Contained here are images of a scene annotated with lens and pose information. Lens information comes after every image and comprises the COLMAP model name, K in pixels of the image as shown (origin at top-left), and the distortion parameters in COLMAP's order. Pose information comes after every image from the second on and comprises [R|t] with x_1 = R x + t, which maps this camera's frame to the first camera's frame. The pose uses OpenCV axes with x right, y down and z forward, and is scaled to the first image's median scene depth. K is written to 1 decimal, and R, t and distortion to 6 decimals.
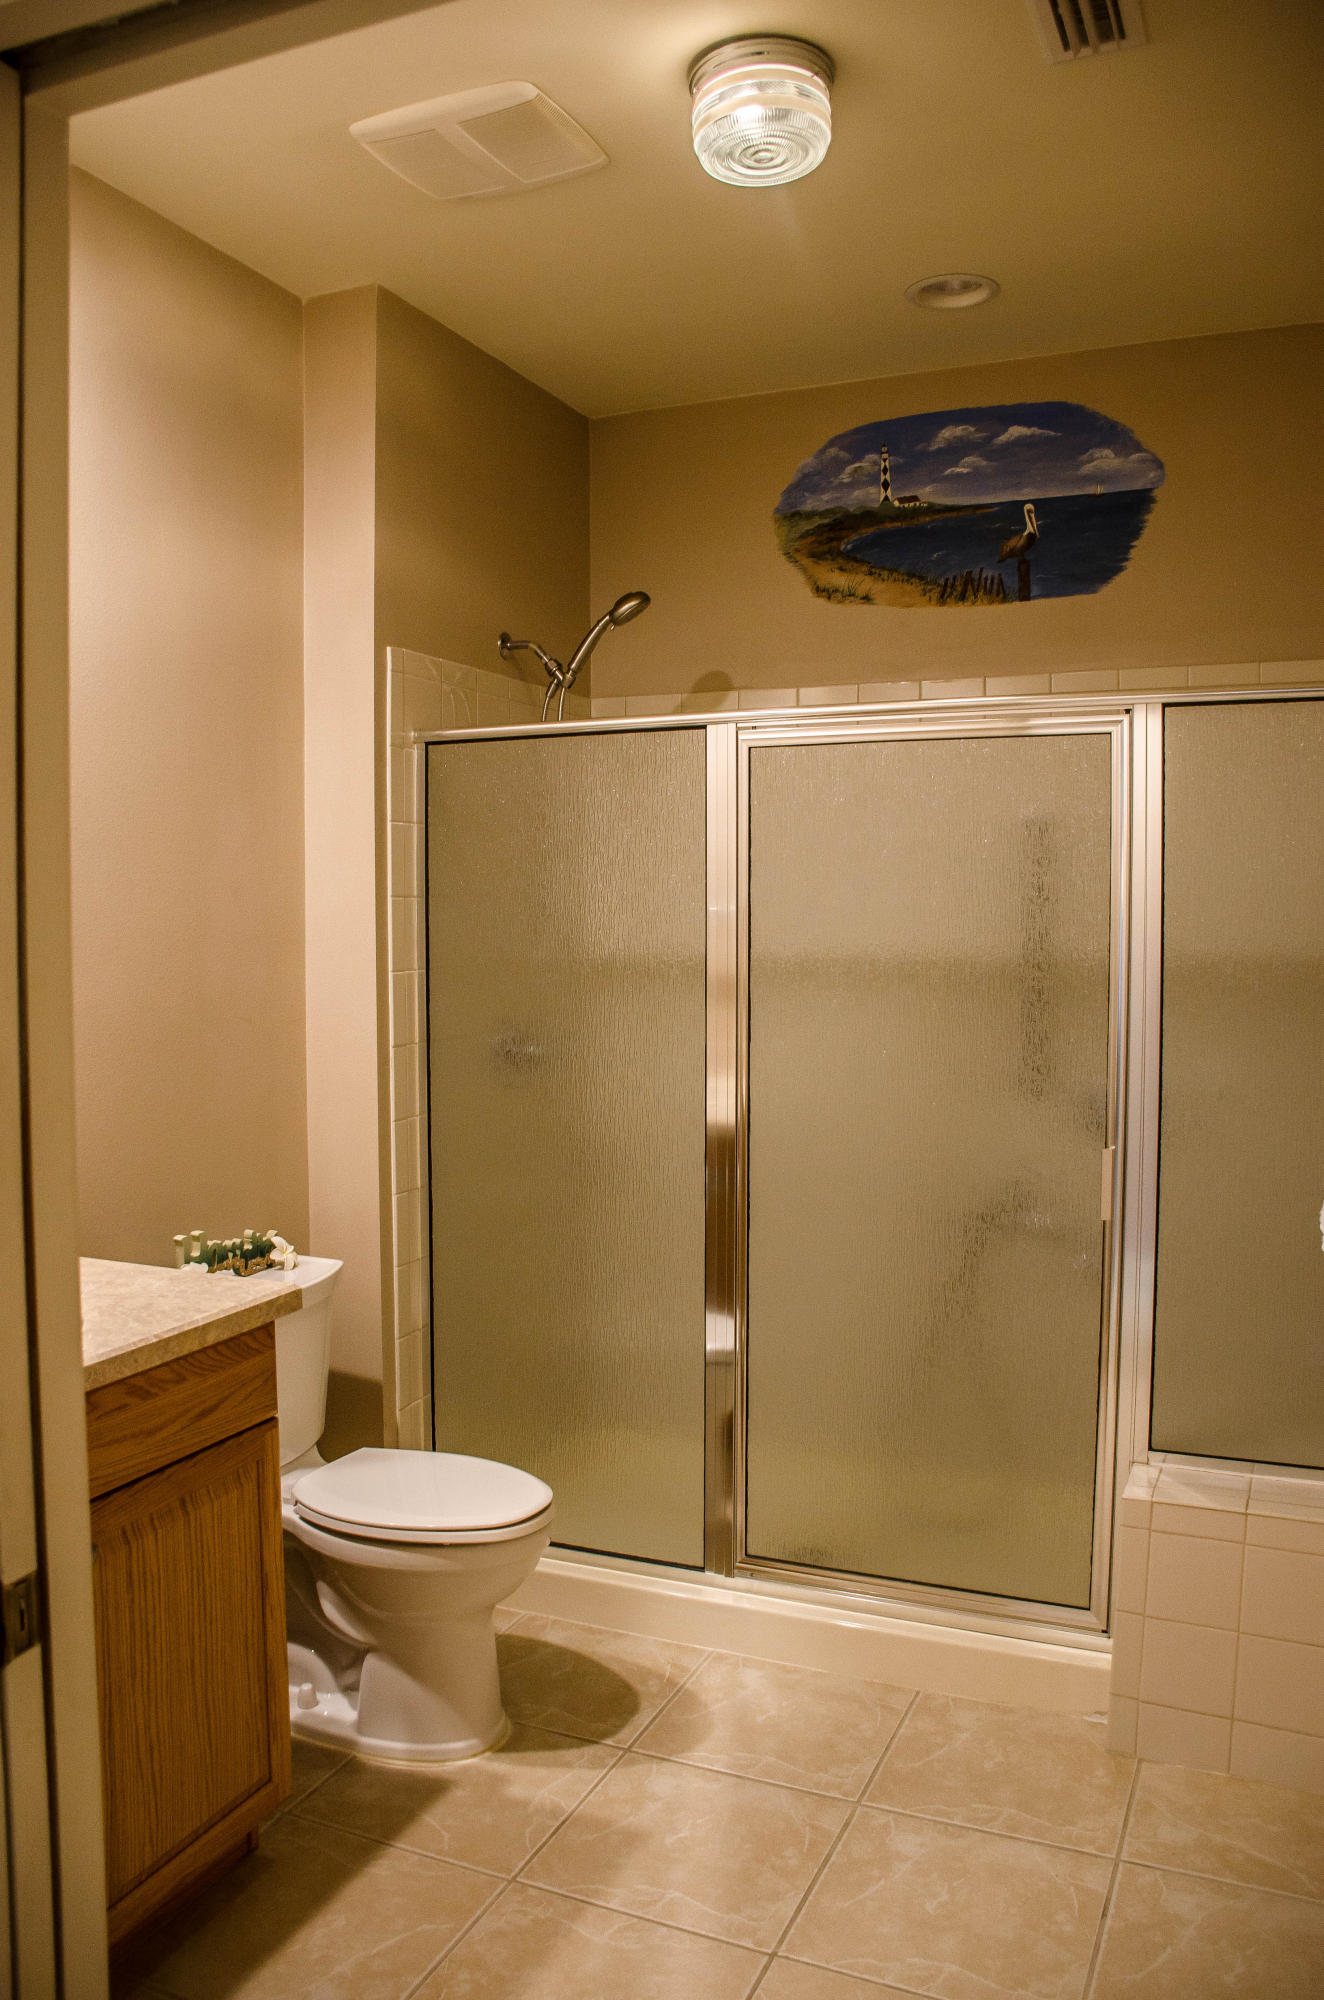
lens RADIAL K [[1559.5, 0, 662.0], [0, 1559.5, 1000.0], [0, 0, 1]] dist [-0.148879, 0.111510]
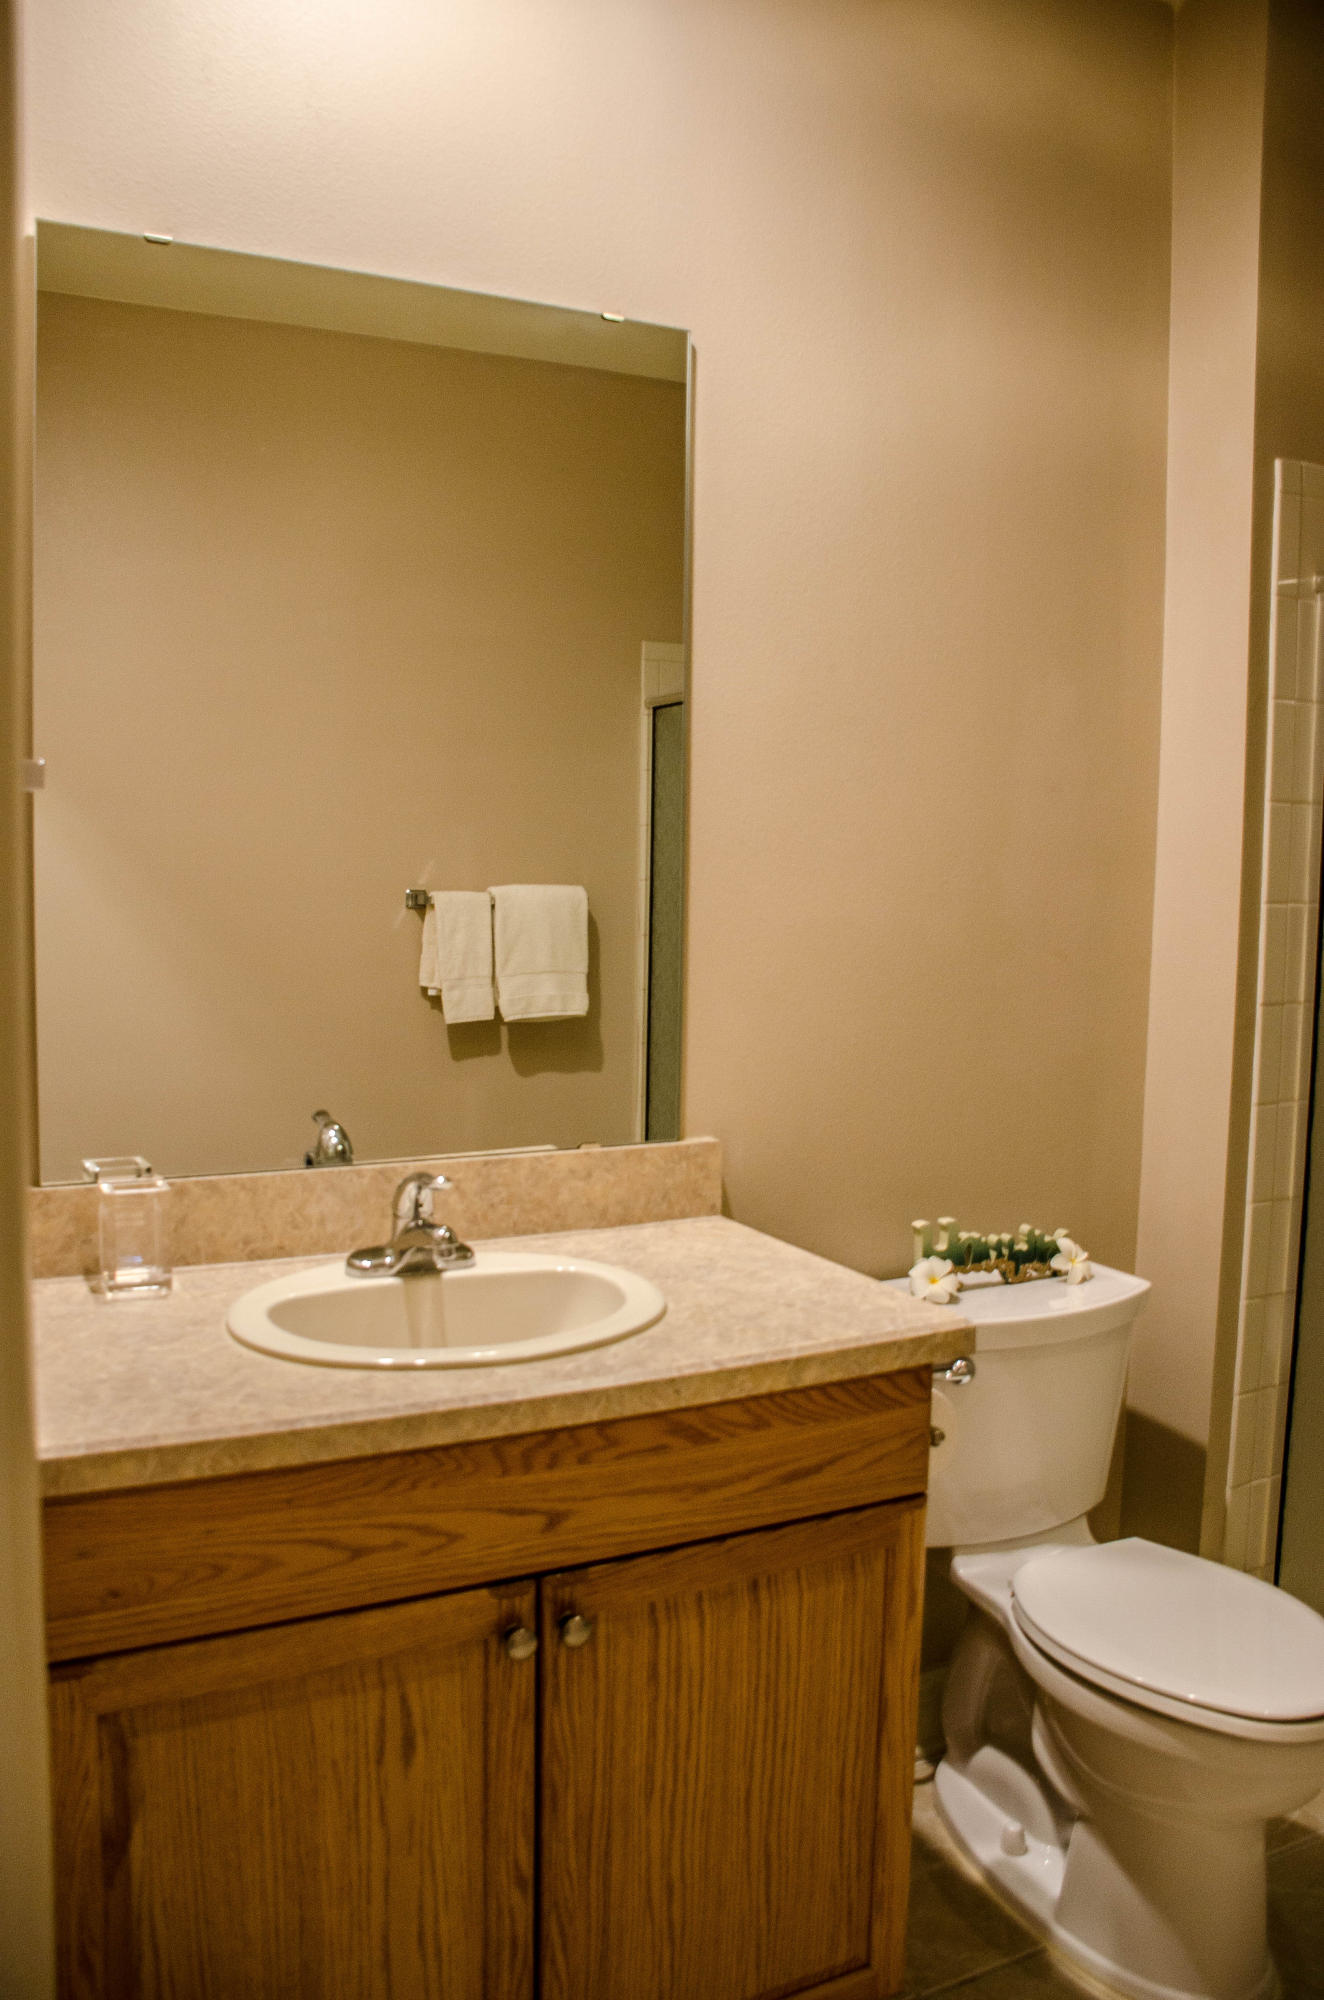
lens RADIAL K [[1559.5, 0, 662.0], [0, 1559.5, 1000.0], [0, 0, 1]] dist [-0.148879, 0.111510]
pose [[0.769508, 0.070187, -0.634769, 0.097355], [-0.049950, 0.997512, 0.049743, 0.008505], [0.636681, -0.006570, 0.771099, 0.363242]]
